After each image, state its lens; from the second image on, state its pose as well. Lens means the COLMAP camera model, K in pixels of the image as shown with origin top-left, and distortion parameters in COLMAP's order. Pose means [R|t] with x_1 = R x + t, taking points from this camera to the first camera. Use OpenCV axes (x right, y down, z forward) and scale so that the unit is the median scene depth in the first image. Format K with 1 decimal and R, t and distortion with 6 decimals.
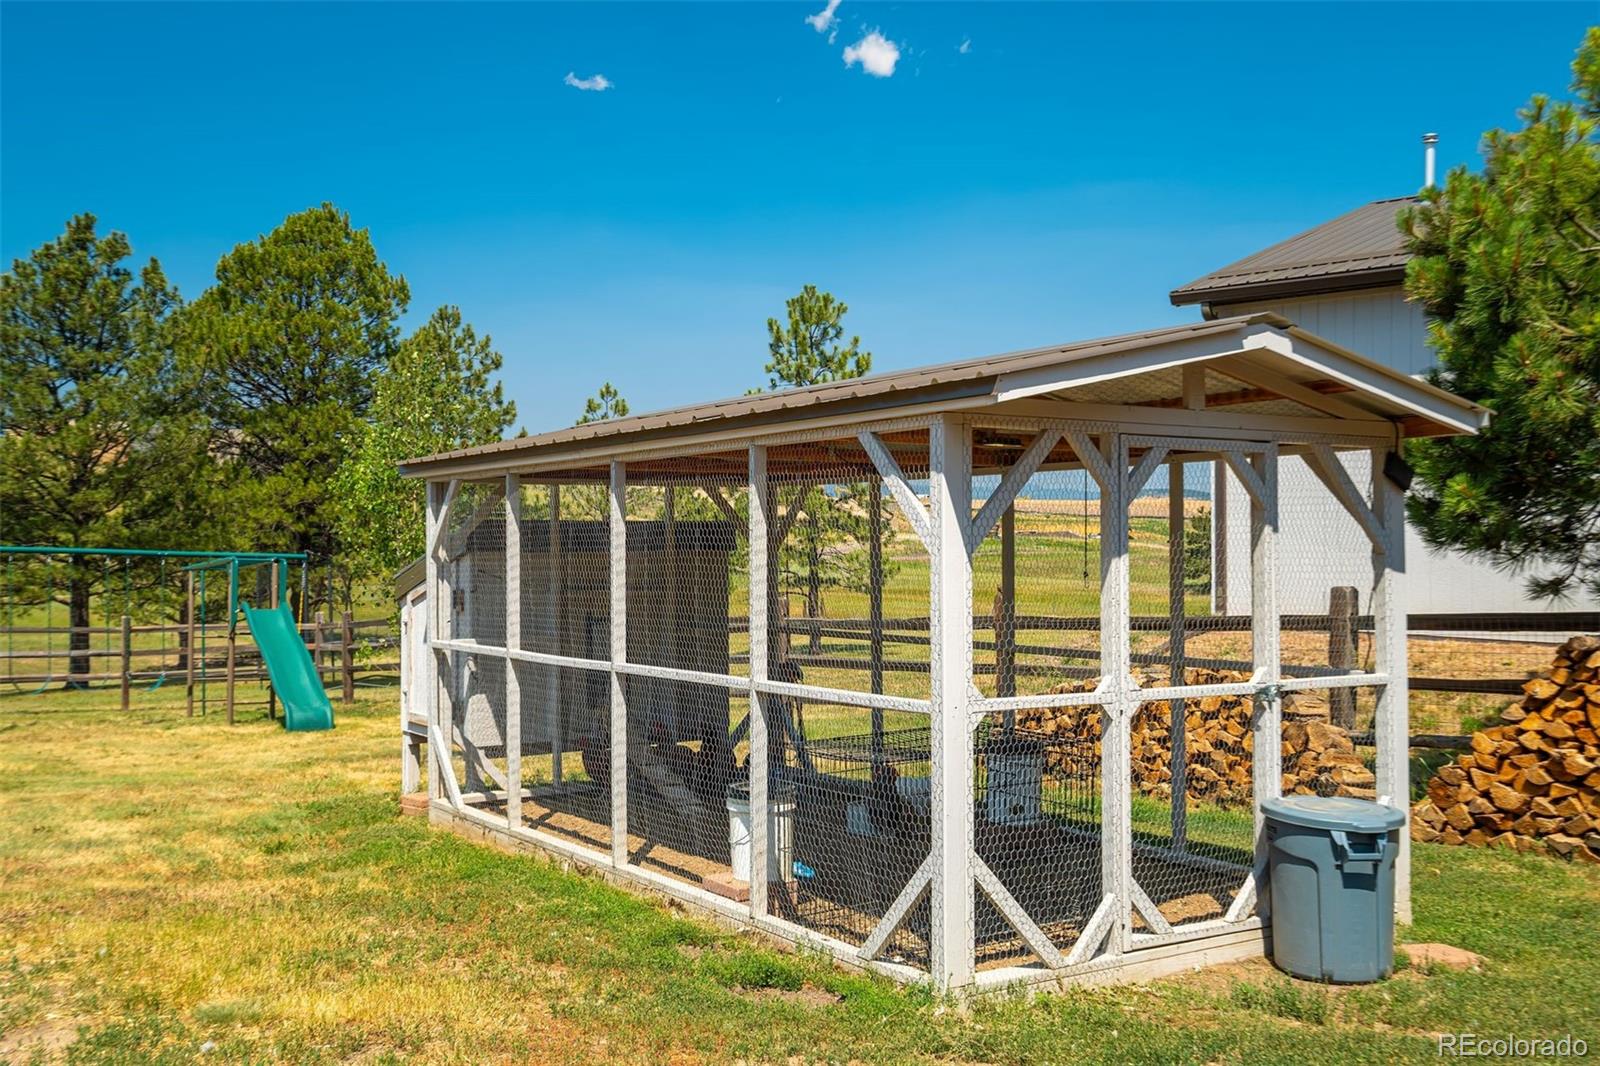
lens RADIAL K [[1552.3, 0, 800.0], [0, 1552.3, 533.0], [0, 0, 1]] dist [0.054406, -0.009785]
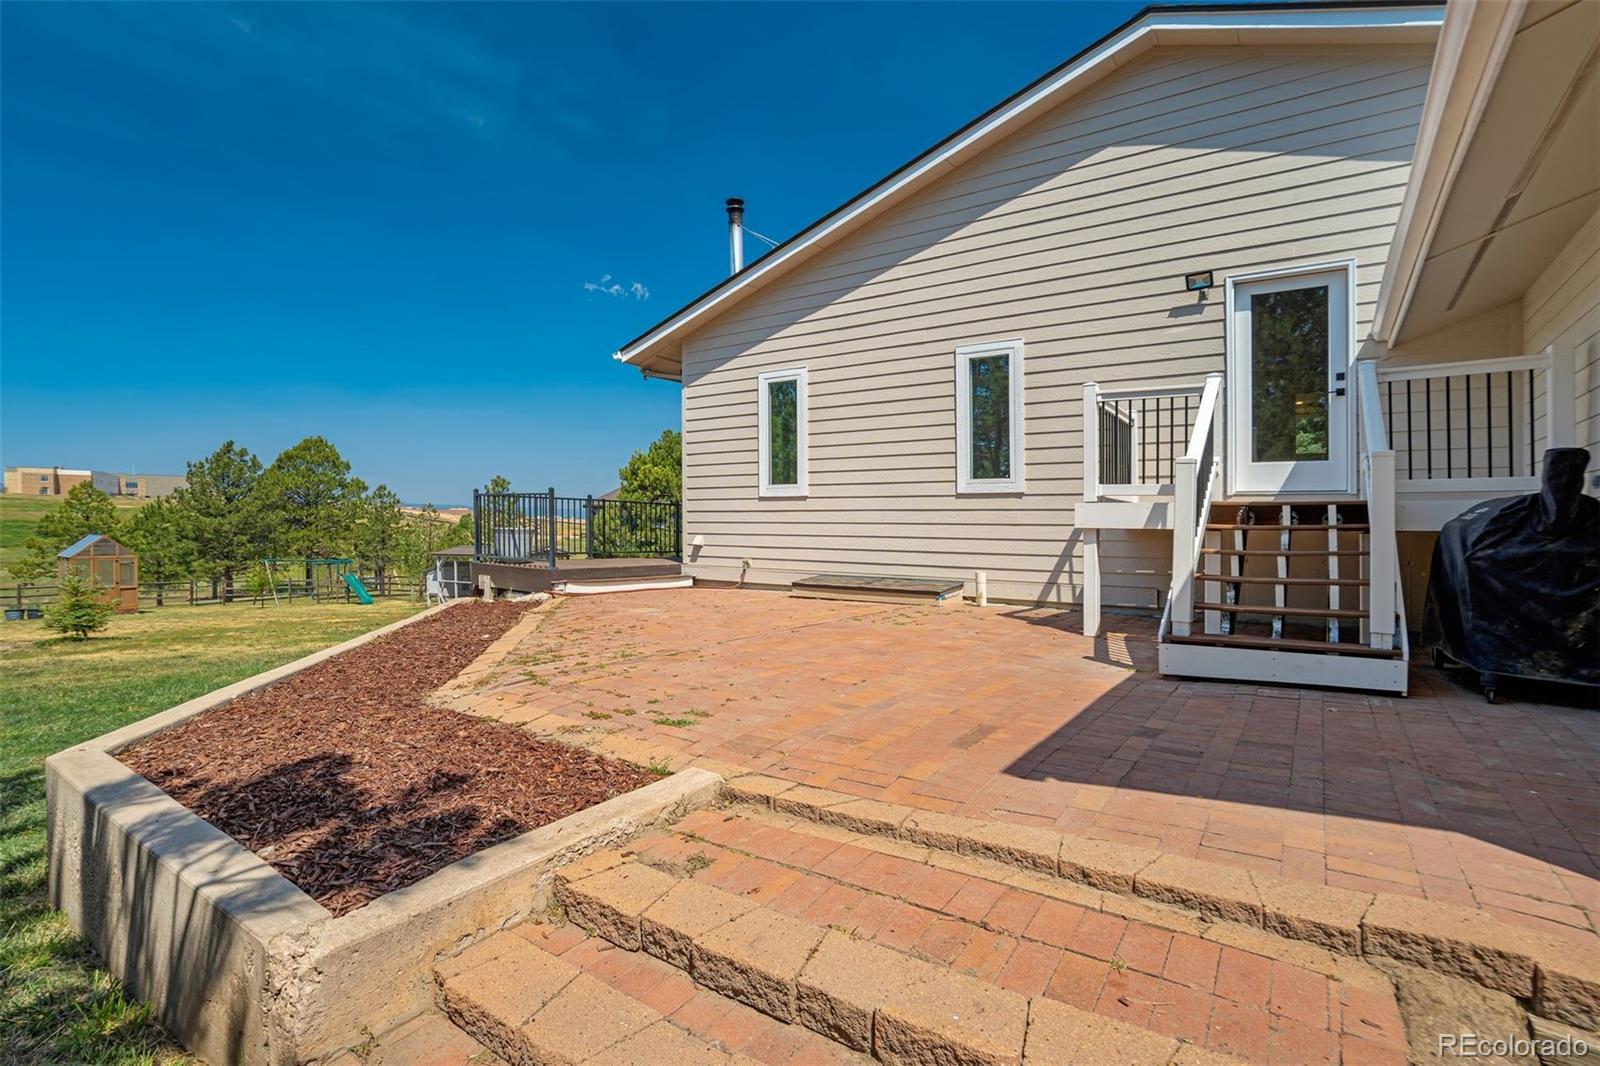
lens RADIAL K [[764.9, 0, 800.0], [0, 764.9, 533.0], [0, 0, 1]] dist [-0.002418, 0.000102]
pose [[0.925577, 0.004854, 0.378527, -0.014982], [-0.006138, 0.999979, 0.002185, -0.050402], [-0.378509, -0.004346, 0.925588, -0.884019]]
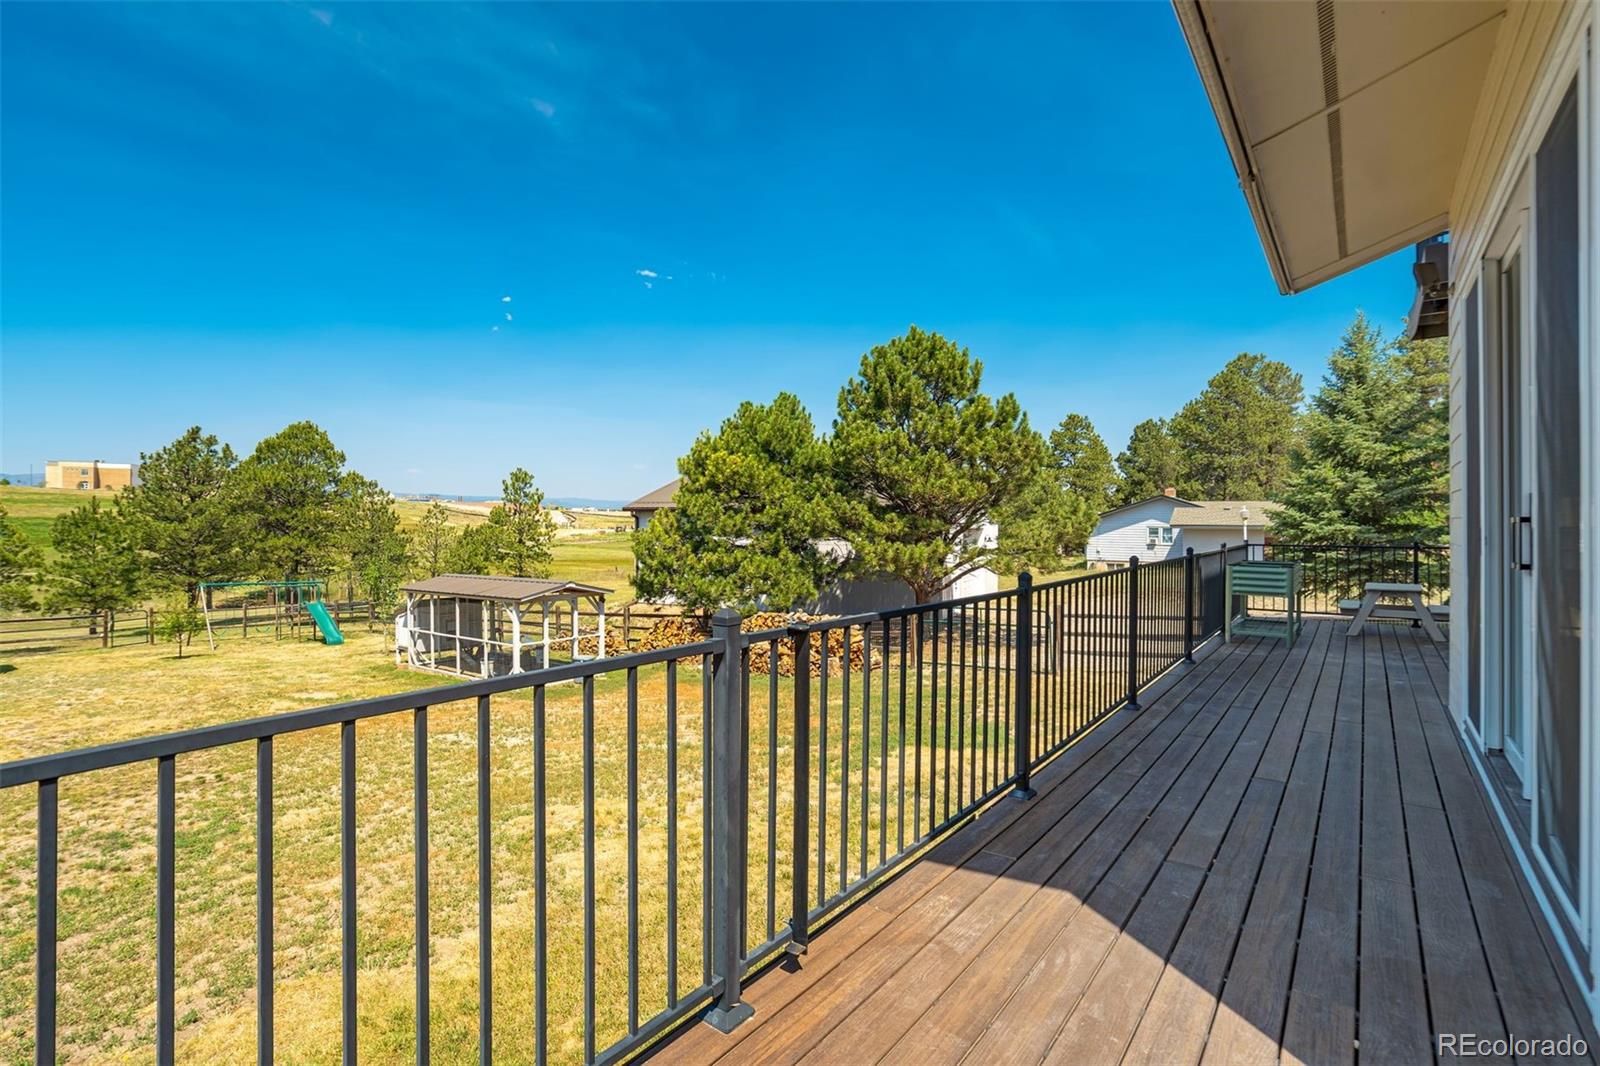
lens RADIAL K [[772.1, 0, 800.0], [0, 772.1, 533.0], [0, 0, 1]] dist [-0.018797, 0.000500]
pose [[0.944308, 0.002232, 0.329056, 0.030755], [-0.007183, 0.999879, 0.013833, -0.080161], [-0.328985, -0.015426, 0.944209, -0.473491]]
